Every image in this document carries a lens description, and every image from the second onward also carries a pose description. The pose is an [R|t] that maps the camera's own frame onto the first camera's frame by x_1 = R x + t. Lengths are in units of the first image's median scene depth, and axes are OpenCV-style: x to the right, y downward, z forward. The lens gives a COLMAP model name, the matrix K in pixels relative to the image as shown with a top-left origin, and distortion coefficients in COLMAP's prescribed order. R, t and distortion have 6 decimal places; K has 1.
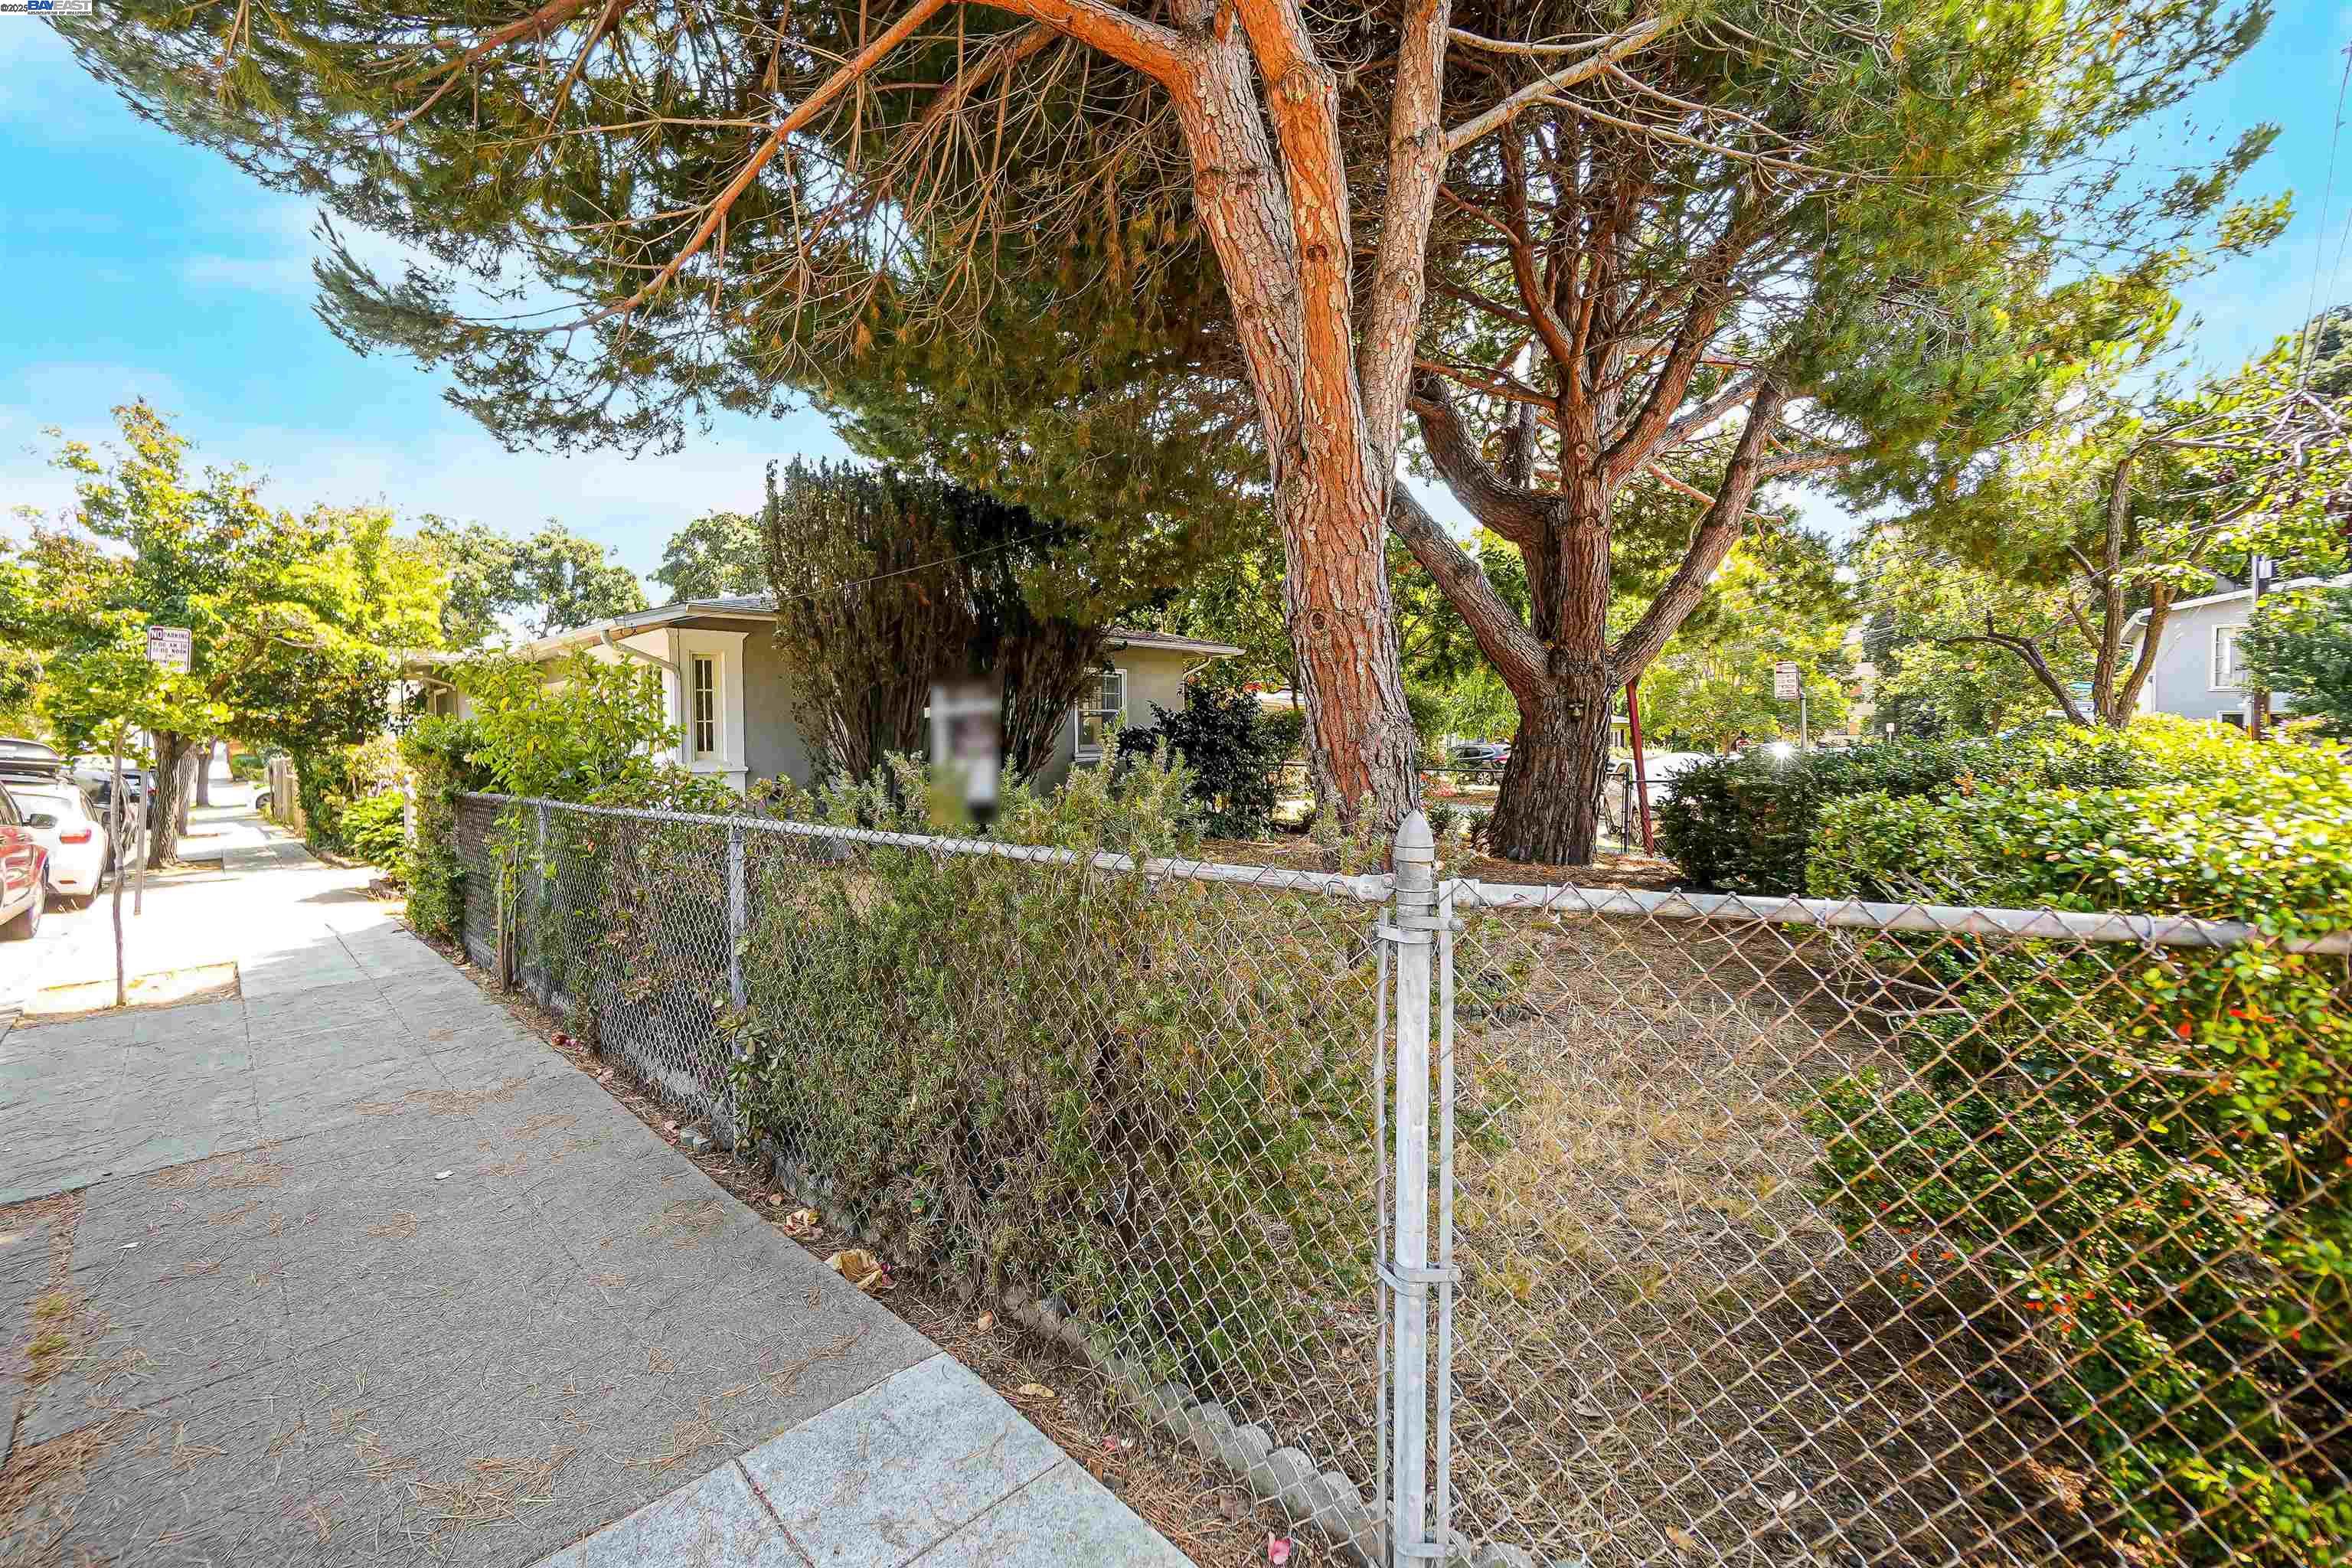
lens RADIAL K [[1044.6, 0, 1162.8], [0, 1044.6, 748.6], [0, 0, 1]] dist [-0.011974, 0.006238]
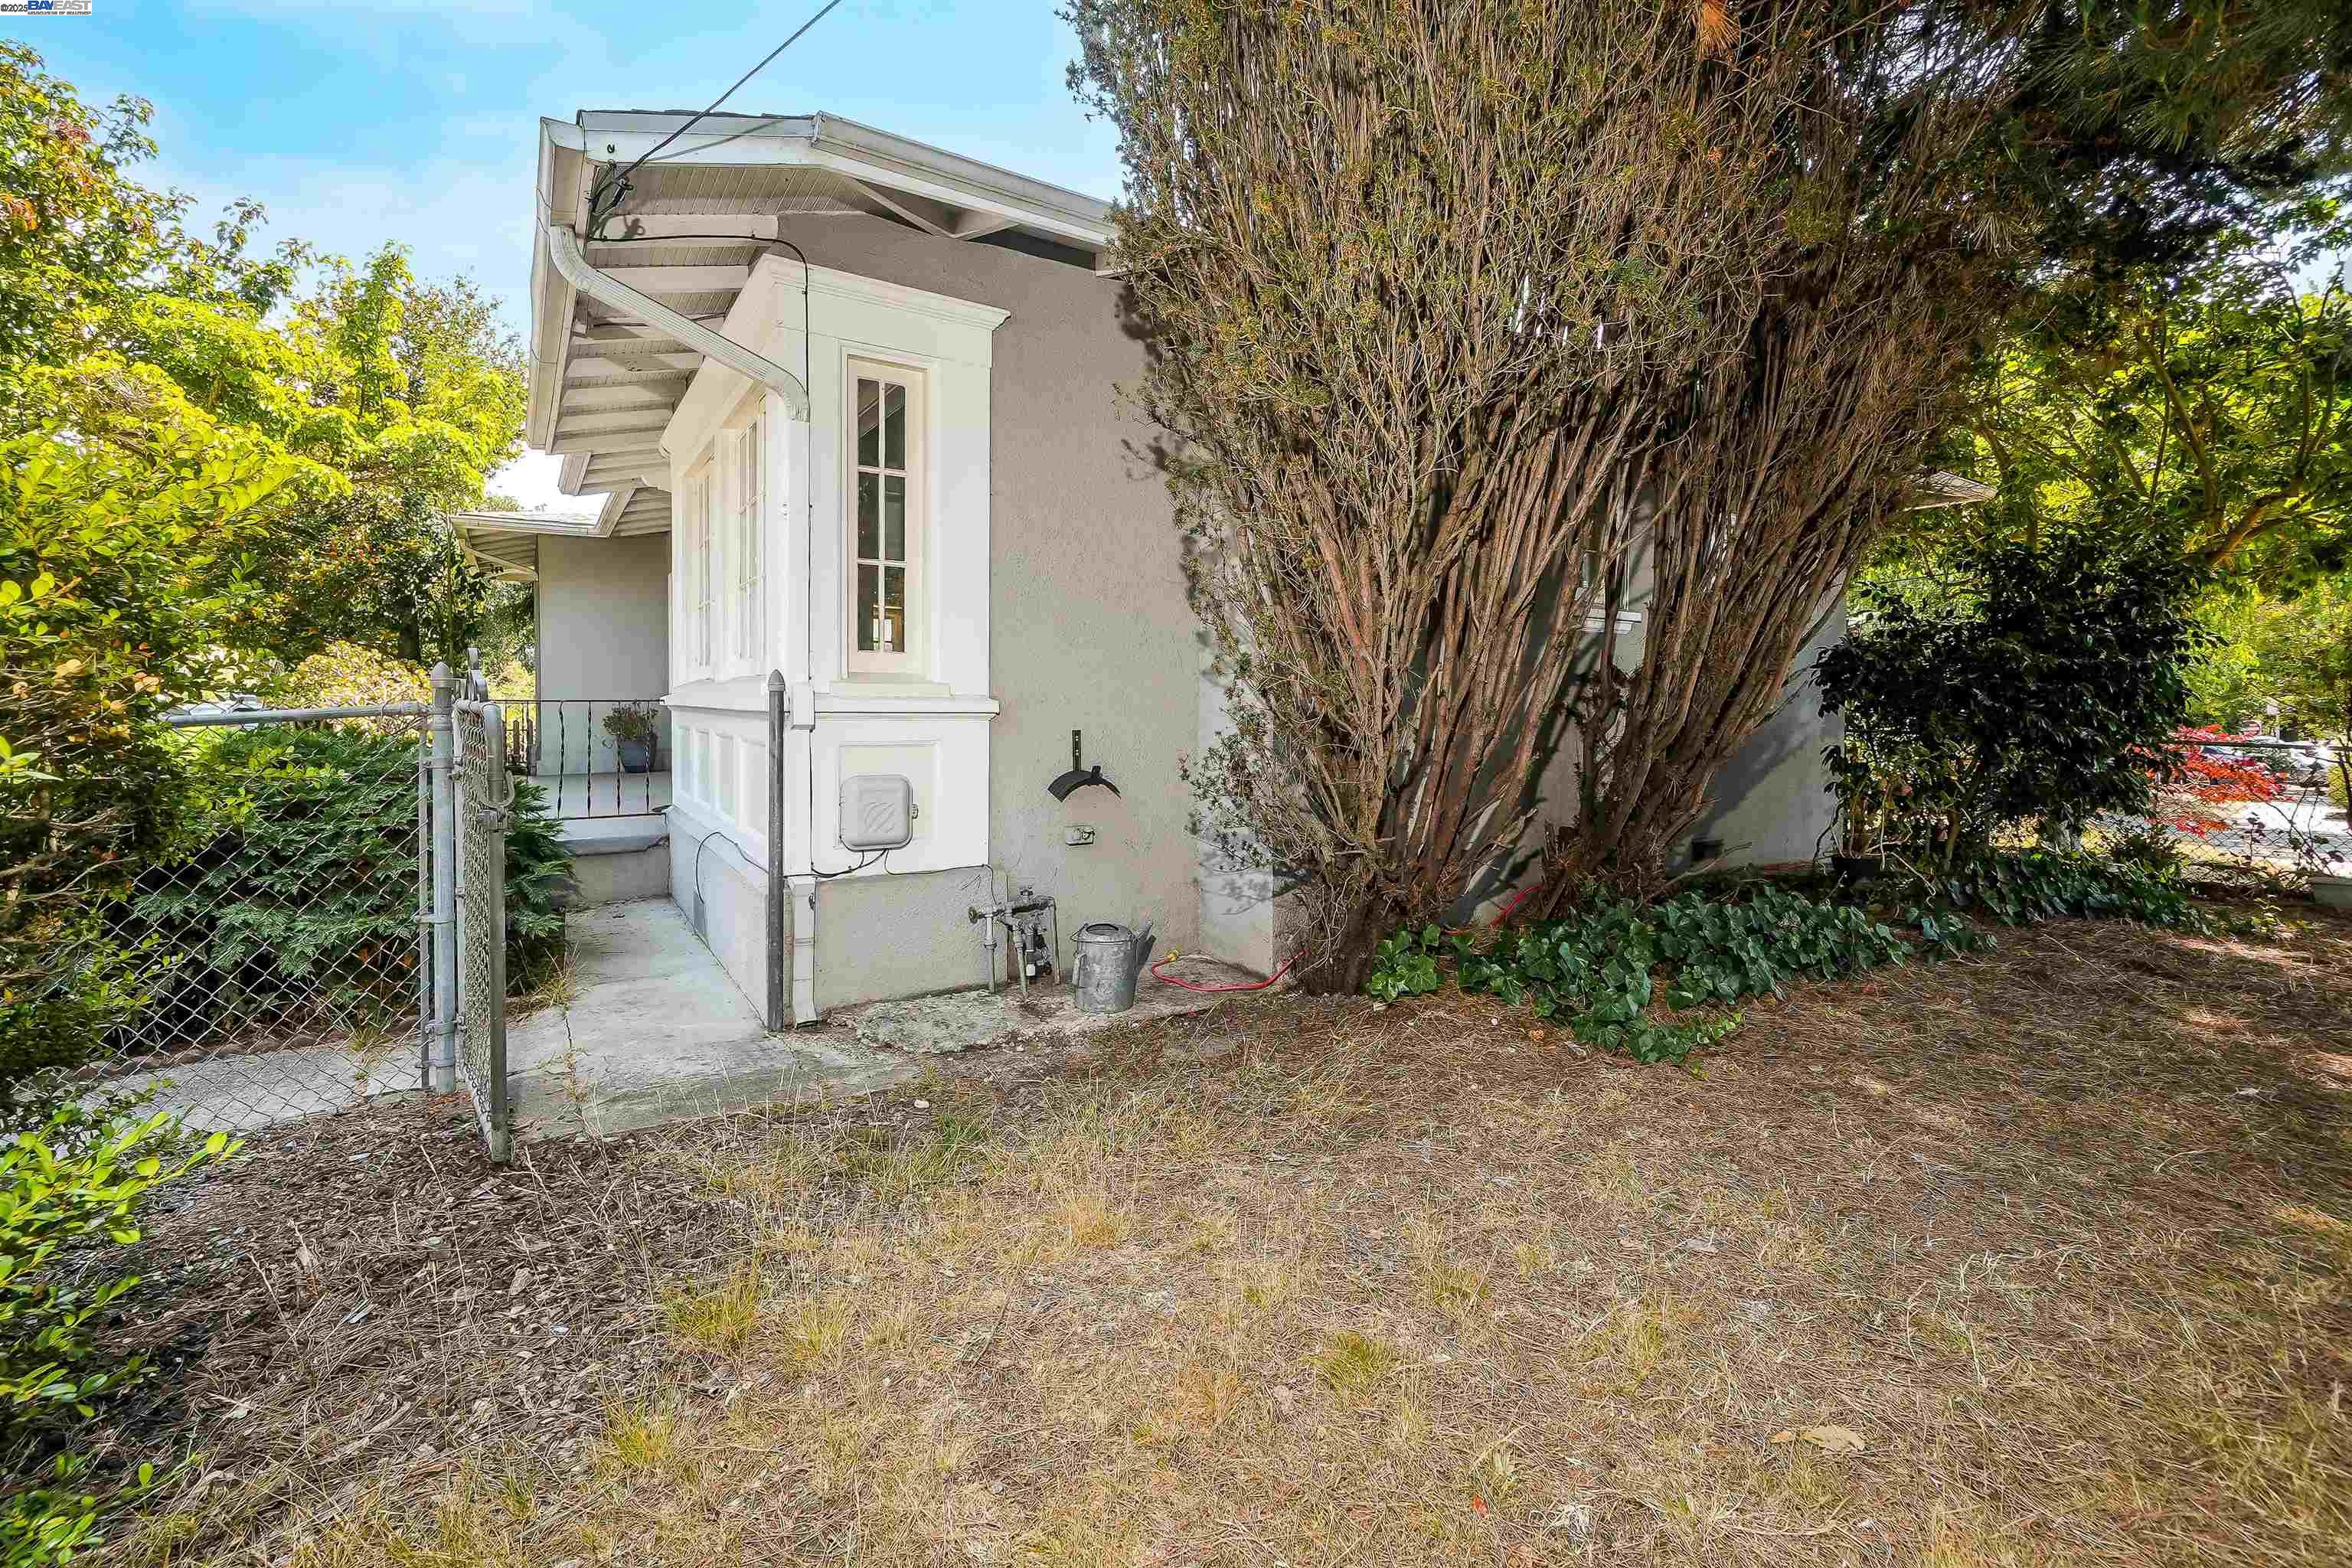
lens RADIAL K [[1044.6, 0, 1162.8], [0, 1044.6, 748.6], [0, 0, 1]] dist [-0.011974, 0.006238]
pose [[0.983188, 0.038868, -0.178412, -0.282710], [-0.031735, 0.998586, 0.042659, 0.016652], [0.179818, -0.036280, 0.983031, 0.671595]]
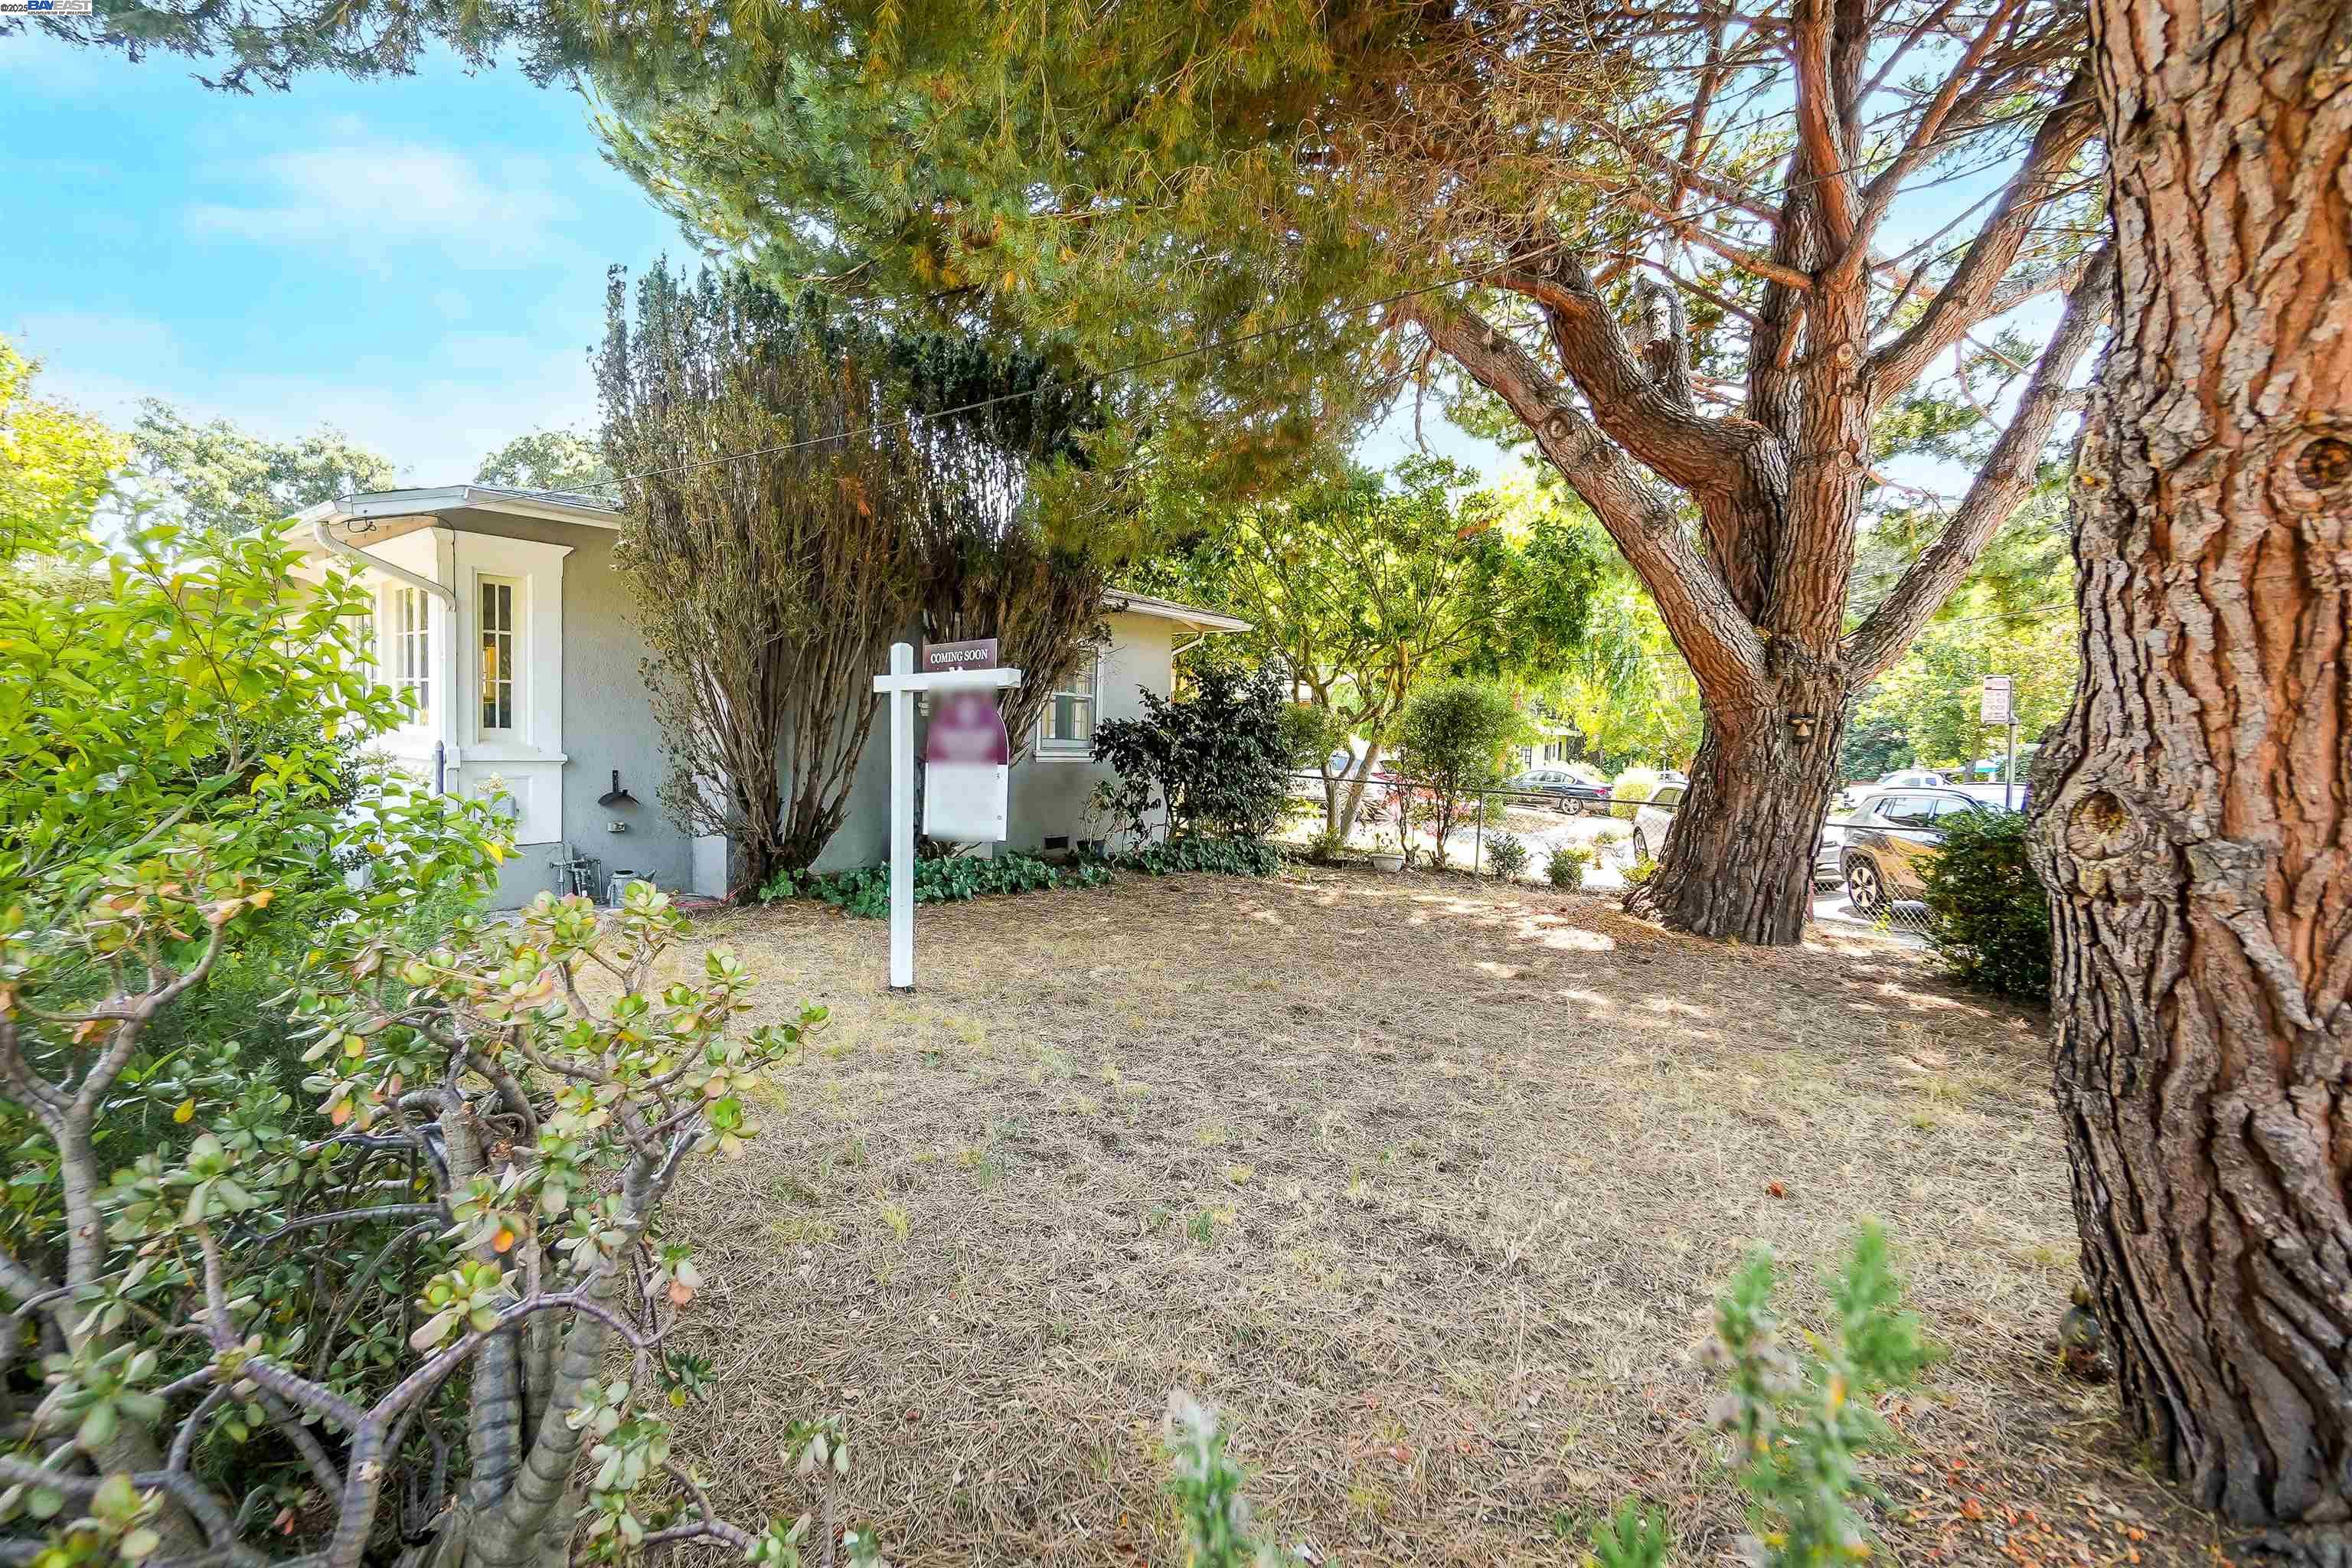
lens RADIAL K [[1115.3, 0, 1171.1], [0, 1115.3, 794.5], [0, 0, 1]] dist [-0.014436, 0.000522]
pose [[0.992992, 0.039063, 0.111543, -0.103395], [-0.044293, 0.998014, 0.044795, -0.005860], [-0.109572, -0.049422, 0.992749, 0.277975]]
